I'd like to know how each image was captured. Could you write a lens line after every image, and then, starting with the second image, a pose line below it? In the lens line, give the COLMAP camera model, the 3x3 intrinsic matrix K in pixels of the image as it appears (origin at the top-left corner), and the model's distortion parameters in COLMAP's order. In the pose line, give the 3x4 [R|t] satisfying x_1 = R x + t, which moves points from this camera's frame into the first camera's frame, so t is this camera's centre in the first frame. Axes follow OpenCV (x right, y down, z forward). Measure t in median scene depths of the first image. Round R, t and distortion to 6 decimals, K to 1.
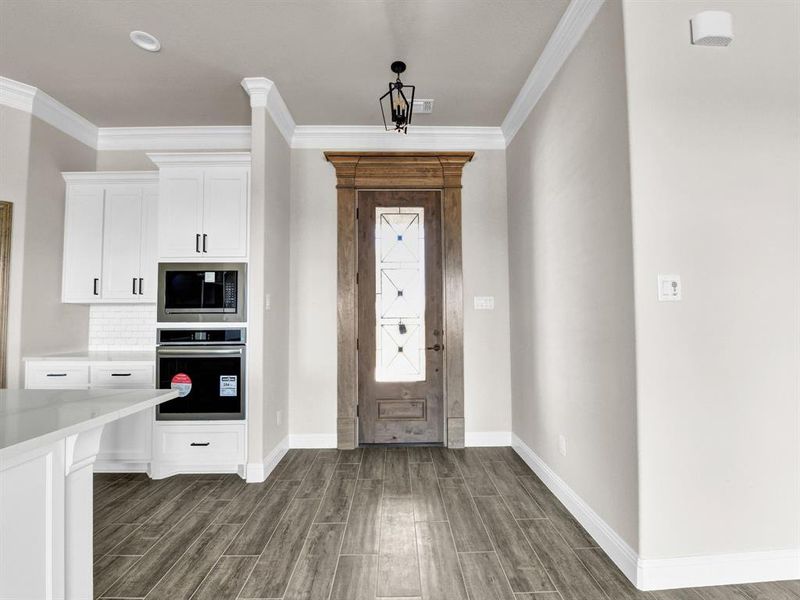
lens RADIAL K [[331.7, 0, 402.4], [0, 331.7, 307.1], [0, 0, 1]] dist [-0.017014, -0.001794]
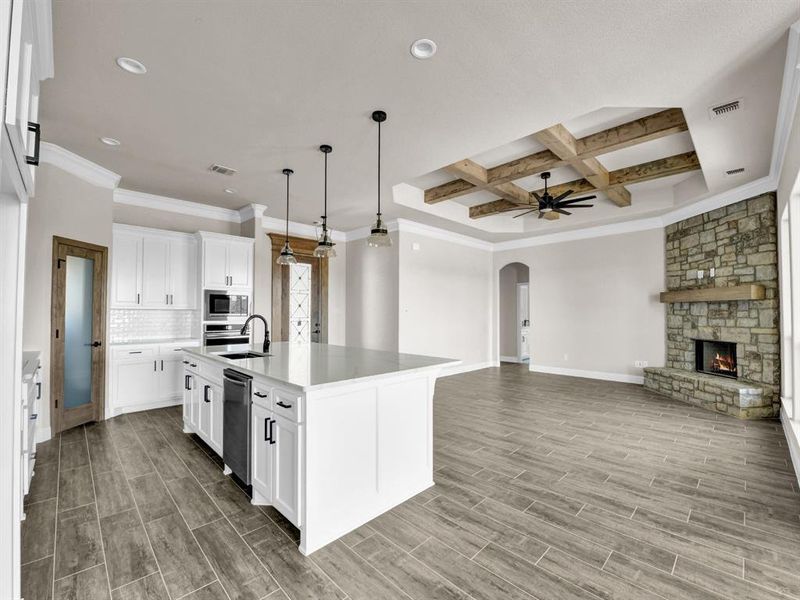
lens RADIAL K [[342.4, 0, 408.6], [0, 342.4, 305.3], [0, 0, 1]] dist [-0.016717, -0.001969]
pose [[0.718979, 0.023377, 0.694639, -0.993105], [-0.027313, 0.999613, -0.005371, -0.051337], [-0.694495, -0.015111, 0.719339, -0.976852]]
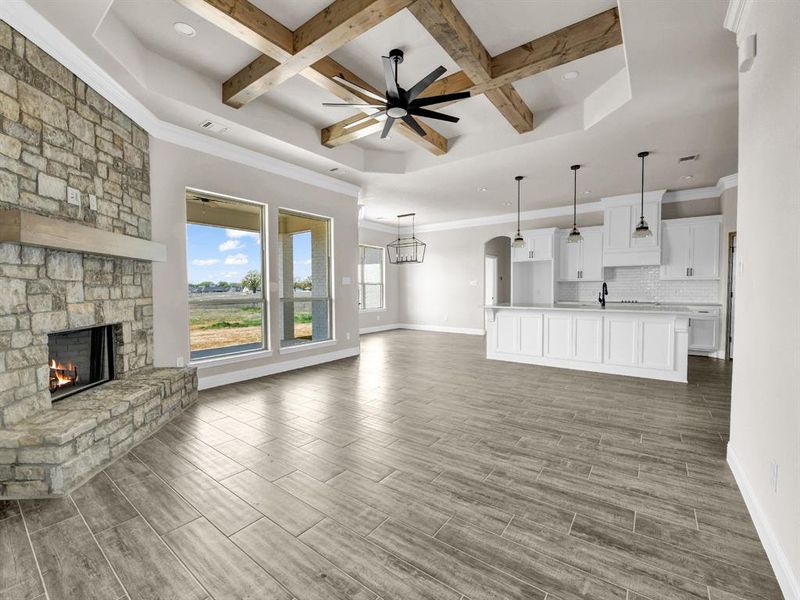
lens RADIAL K [[342.4, 0, 406.0], [0, 342.4, 300.4], [0, 0, 1]] dist [-0.016717, -0.001969]
pose [[-0.605573, 0.034221, -0.795054, 1.383947], [0.027663, 0.999376, 0.021945, 0.003028], [0.795309, -0.008704, -0.606142, 0.362539]]
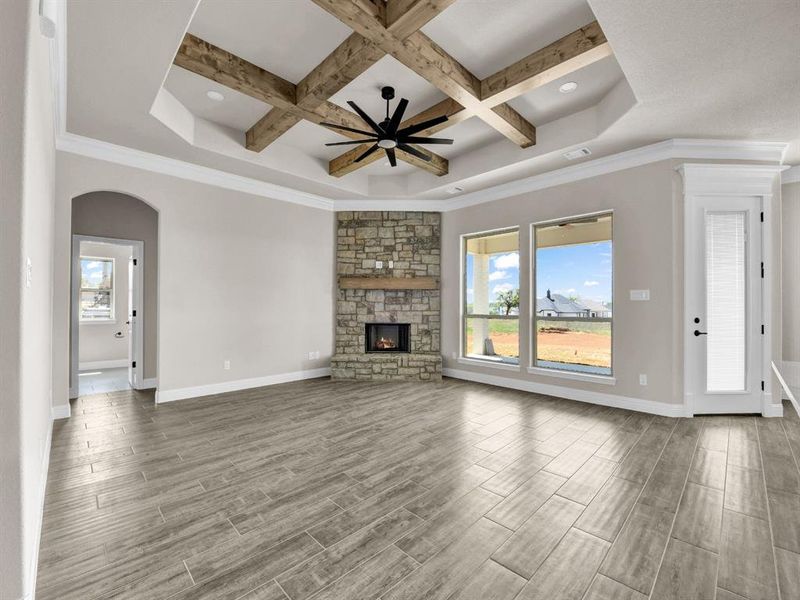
lens RADIAL K [[342.4, 0, 399.6], [0, 342.4, 303.1], [0, 0, 1]] dist [-0.016717, -0.001969]
pose [[-0.686013, 0.006145, 0.727563, -0.247042], [-0.022131, 0.999325, -0.029308, 0.011385], [-0.727252, -0.036208, -0.685414, 0.439522]]
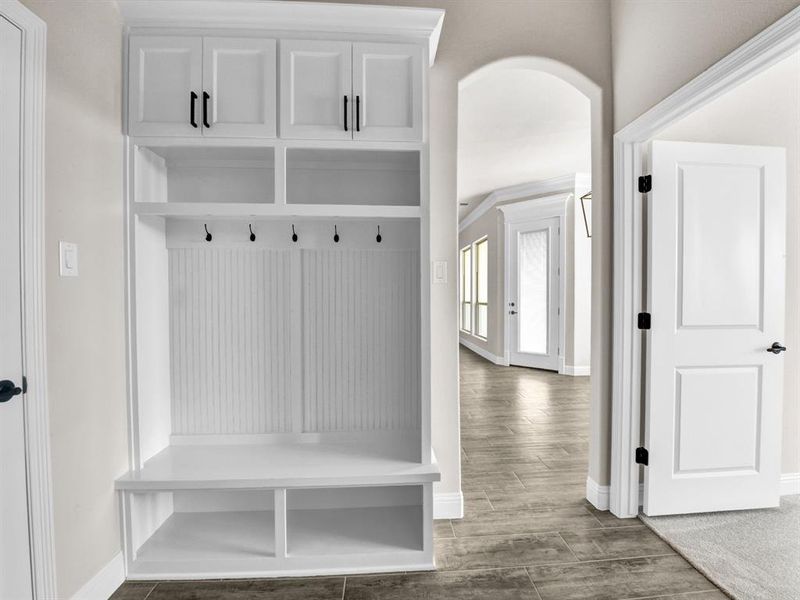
lens RADIAL K [[331.9, 0, 404.1], [0, 331.9, 300.6], [0, 0, 1]] dist [-0.001022, -0.000014]
pose [[-0.034056, -0.009711, 0.999373, -1.868586], [-0.029928, 0.999514, 0.008692, -0.004121], [-0.998972, -0.029614, -0.034330, -0.470601]]
